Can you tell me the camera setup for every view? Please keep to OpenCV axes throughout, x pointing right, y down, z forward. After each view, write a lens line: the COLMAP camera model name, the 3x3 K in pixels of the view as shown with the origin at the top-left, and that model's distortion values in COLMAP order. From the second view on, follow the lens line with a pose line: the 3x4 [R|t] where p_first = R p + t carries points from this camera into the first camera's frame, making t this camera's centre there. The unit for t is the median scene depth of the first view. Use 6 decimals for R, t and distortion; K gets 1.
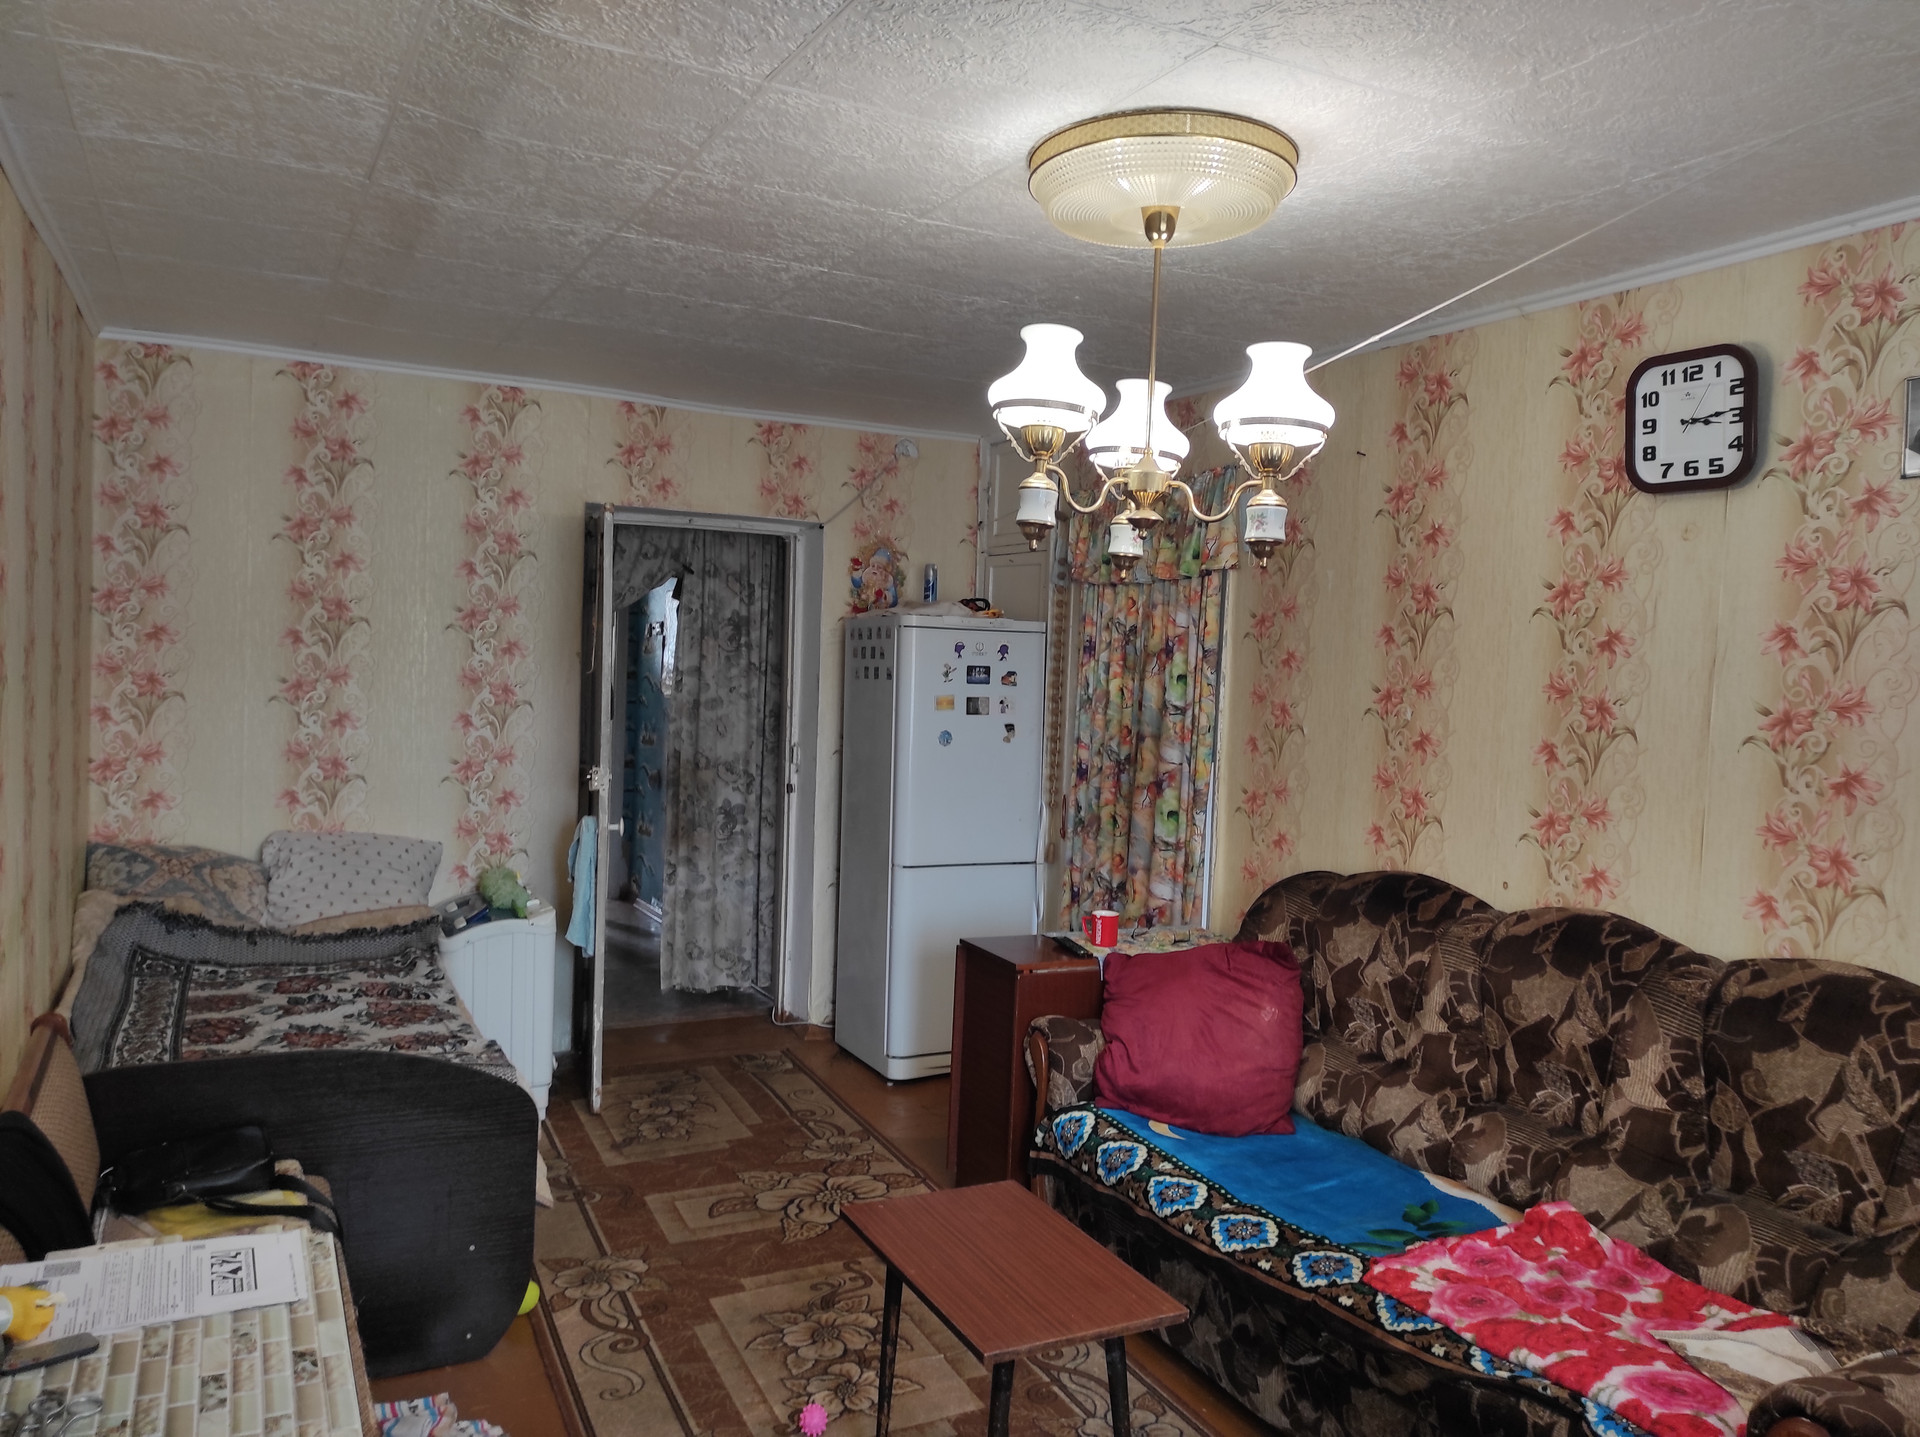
lens RADIAL K [[1426.0, 0, 980.0], [0, 1426.0, 718.0], [0, 0, 1]] dist [0.079190, -0.105152]
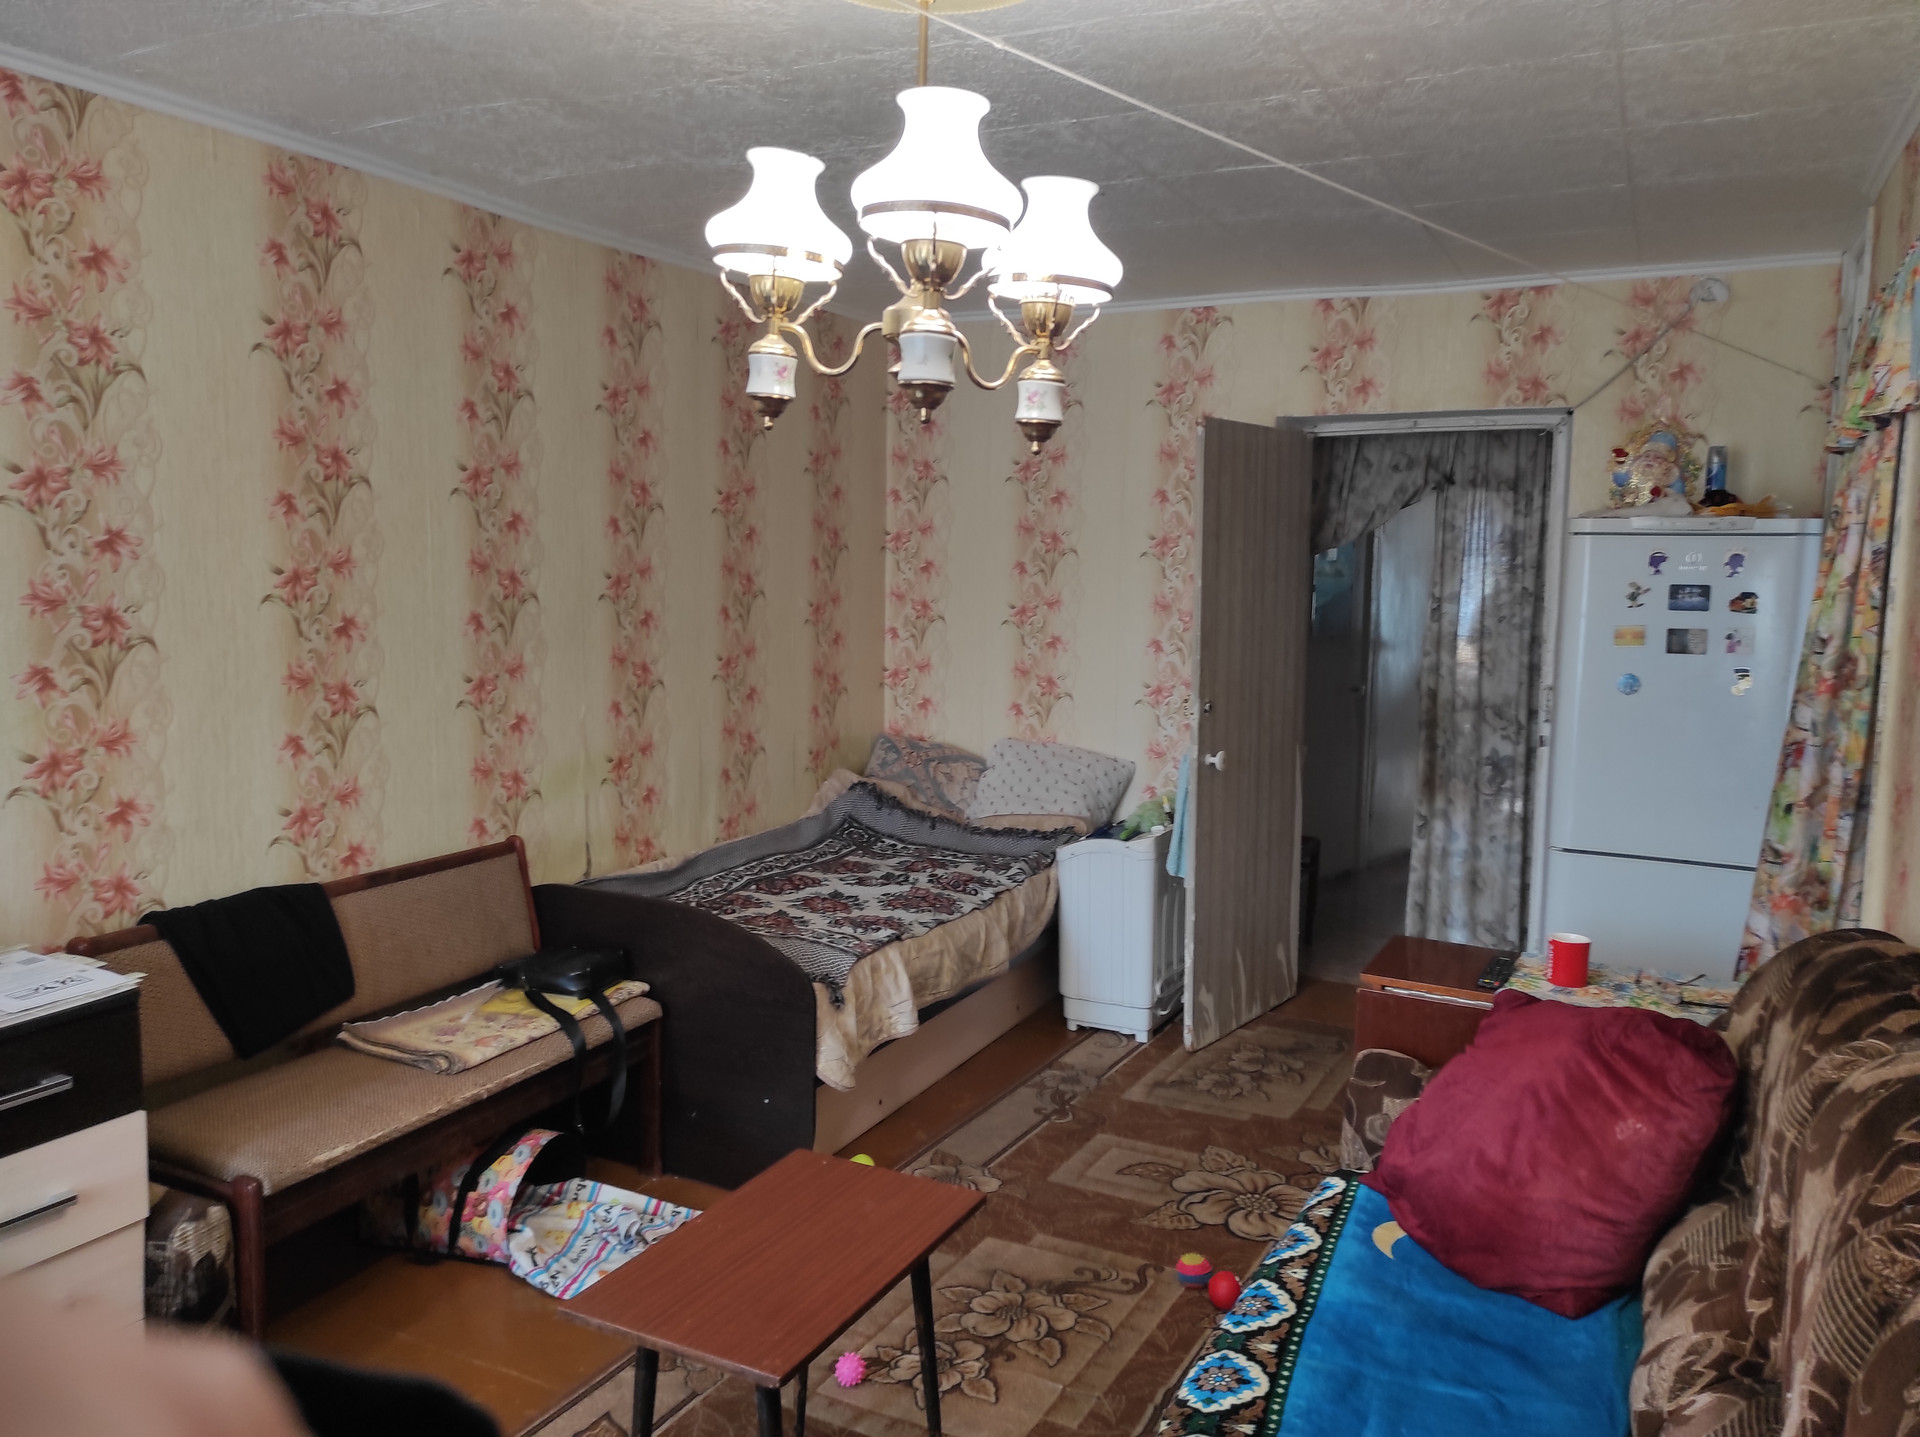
lens RADIAL K [[1426.0, 0, 980.0], [0, 1426.0, 718.0], [0, 0, 1]] dist [0.079190, -0.105152]
pose [[0.585716, 0.062147, -0.808130, 0.421425], [-0.029675, 0.998032, 0.055242, 0.000576], [0.809973, -0.008375, 0.586407, 0.318489]]
